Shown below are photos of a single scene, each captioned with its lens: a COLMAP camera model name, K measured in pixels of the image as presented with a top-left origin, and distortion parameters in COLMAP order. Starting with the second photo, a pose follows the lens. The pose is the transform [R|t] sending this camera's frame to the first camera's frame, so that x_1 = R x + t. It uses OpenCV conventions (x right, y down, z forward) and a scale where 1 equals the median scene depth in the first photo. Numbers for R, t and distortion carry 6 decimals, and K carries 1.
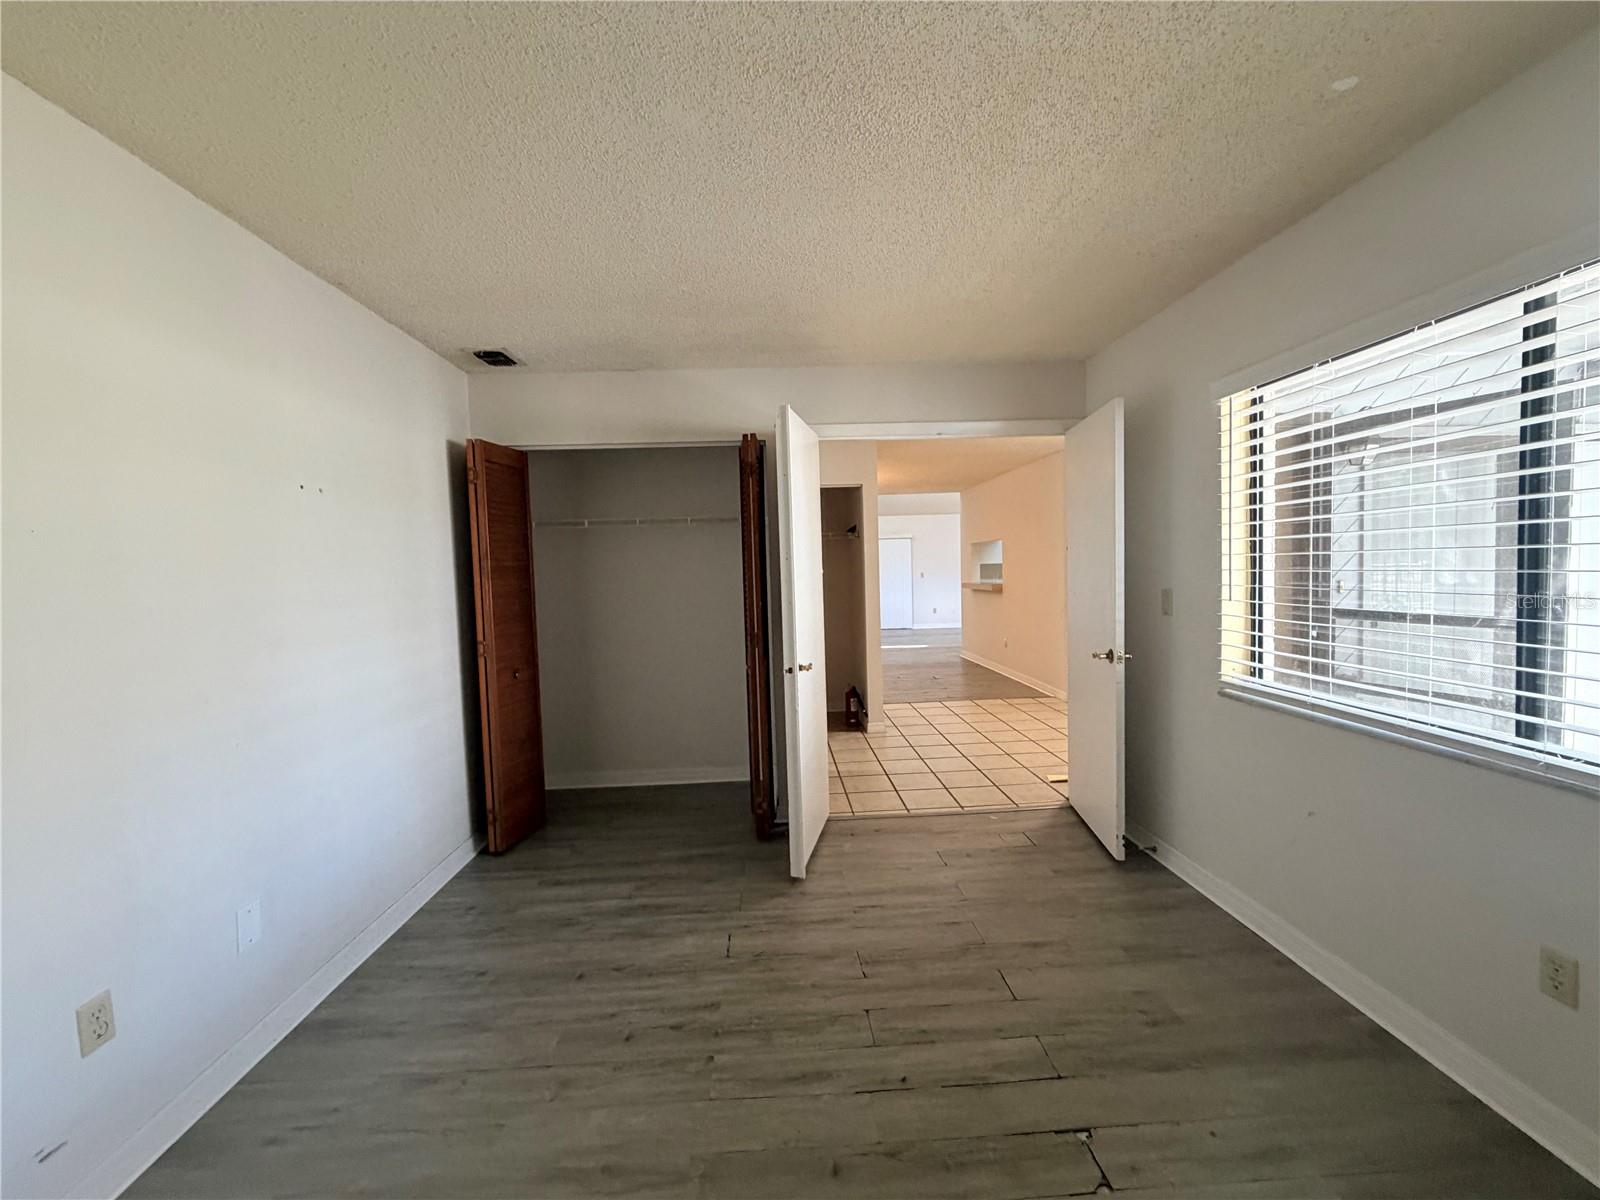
lens RADIAL K [[639.0, 0, 796.1], [0, 639.0, 598.2], [0, 0, 1]] dist [0.000690, -0.000516]
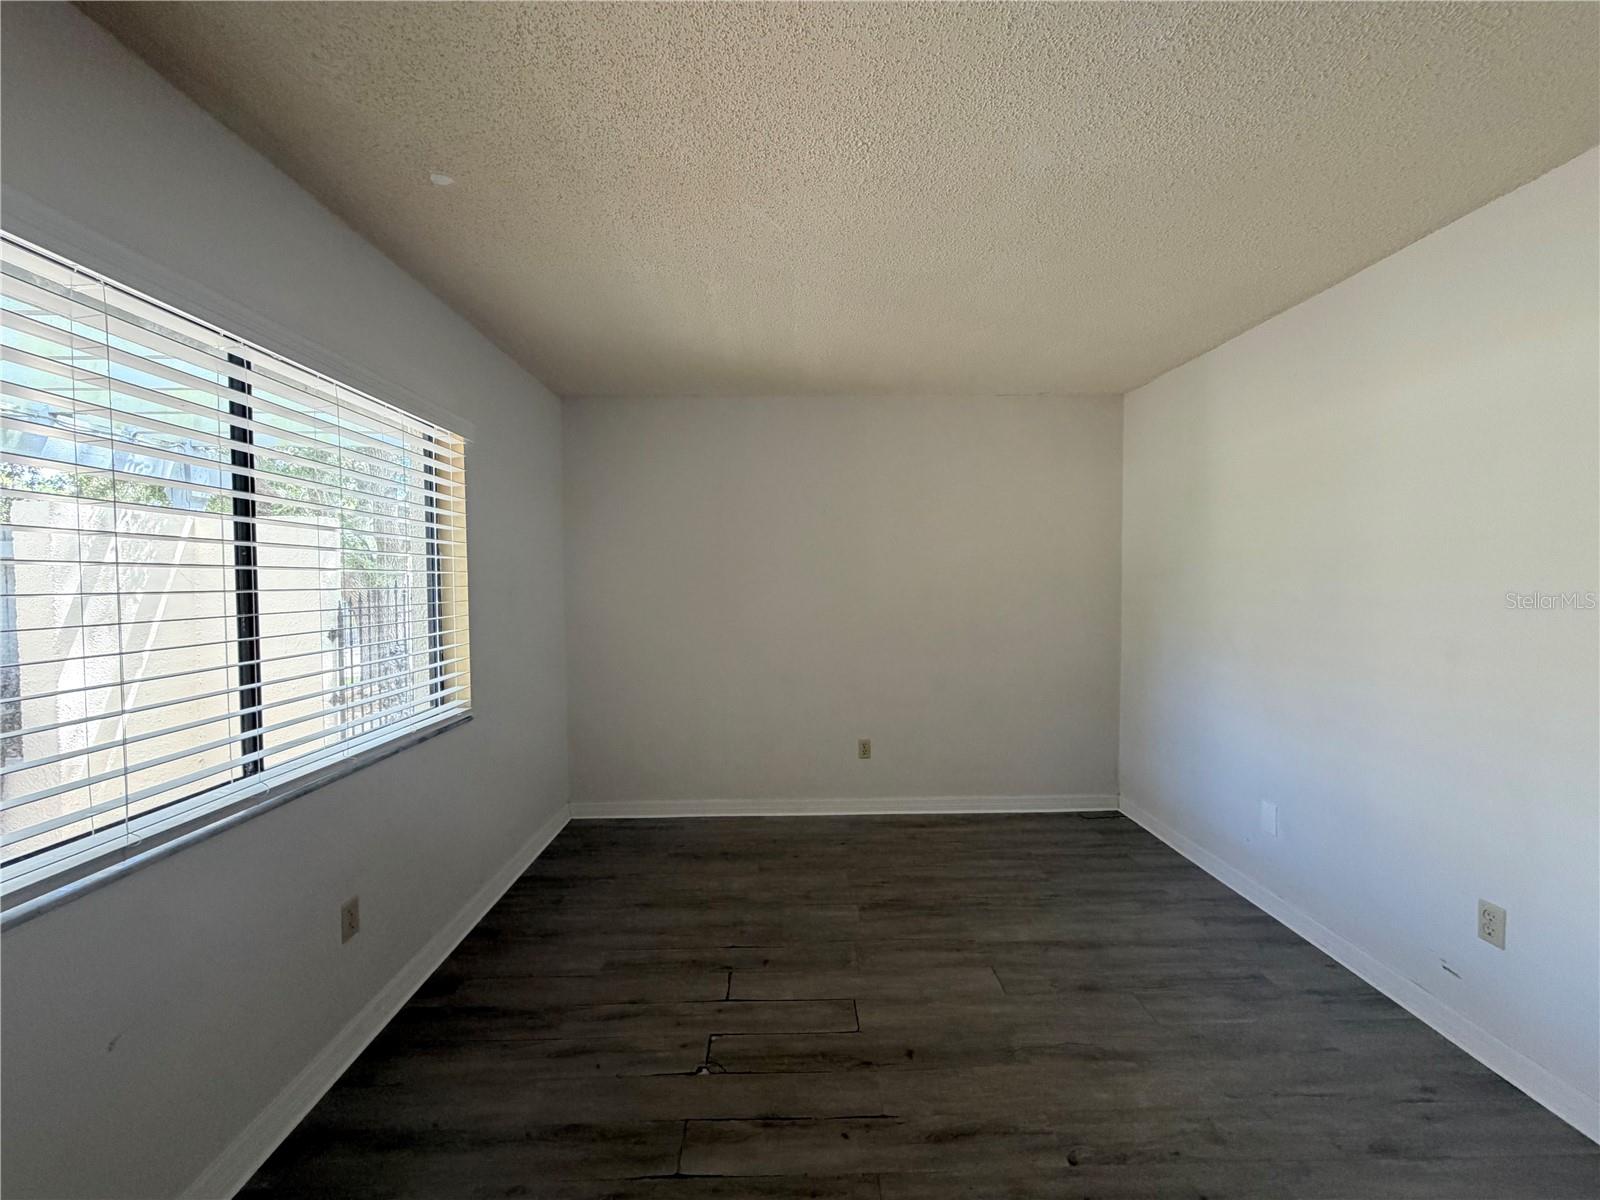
lens RADIAL K [[639.0, 0, 796.1], [0, 639.0, 598.2], [0, 0, 1]] dist [0.000690, -0.000516]
pose [[-0.998910, 0.038636, 0.026204, 0.191571], [0.039897, 0.997978, 0.049469, -0.085972], [-0.024240, 0.050460, -0.998432, 1.927110]]
